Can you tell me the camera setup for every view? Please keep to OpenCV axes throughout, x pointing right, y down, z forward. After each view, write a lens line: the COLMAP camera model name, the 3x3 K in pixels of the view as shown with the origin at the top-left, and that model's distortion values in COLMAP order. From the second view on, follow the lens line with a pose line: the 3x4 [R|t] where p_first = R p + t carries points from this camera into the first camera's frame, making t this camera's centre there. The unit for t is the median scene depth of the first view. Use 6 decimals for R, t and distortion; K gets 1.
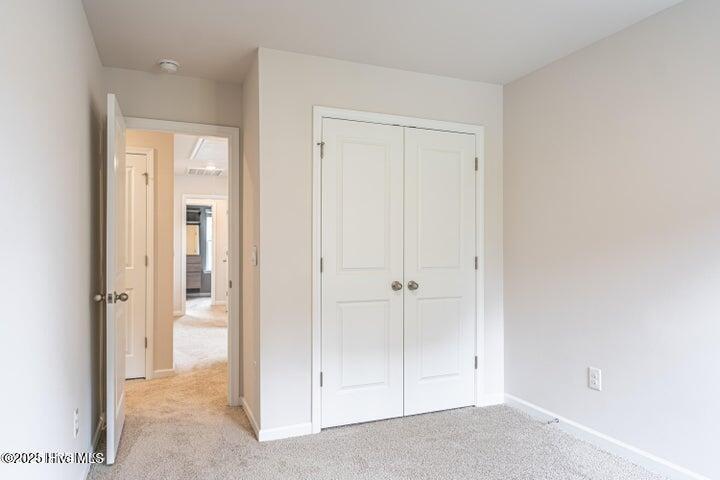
lens RADIAL K [[477.2, 0, 357.9], [0, 477.2, 242.8], [0, 0, 1]] dist [0.003476, 0.001868]
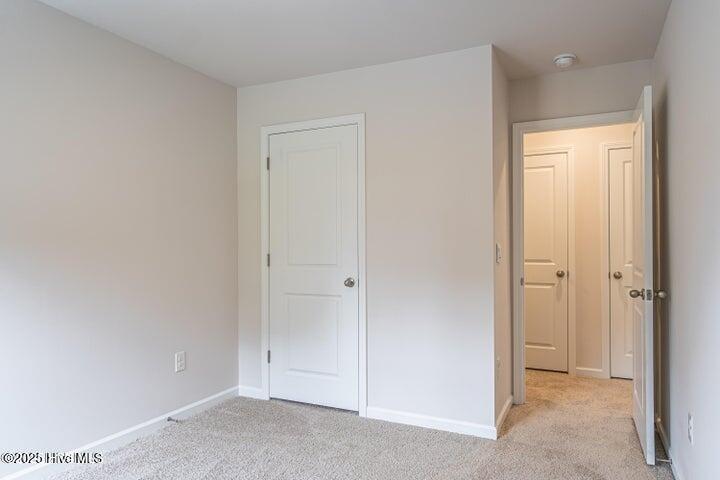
lens RADIAL K [[477.2, 0, 357.9], [0, 477.2, 242.8], [0, 0, 1]] dist [0.003476, 0.001868]
pose [[0.650015, -0.004762, -0.759907, 0.969017], [0.009851, 0.999949, 0.002160, 0.003119], [0.759858, -0.008889, 0.650029, 0.396562]]
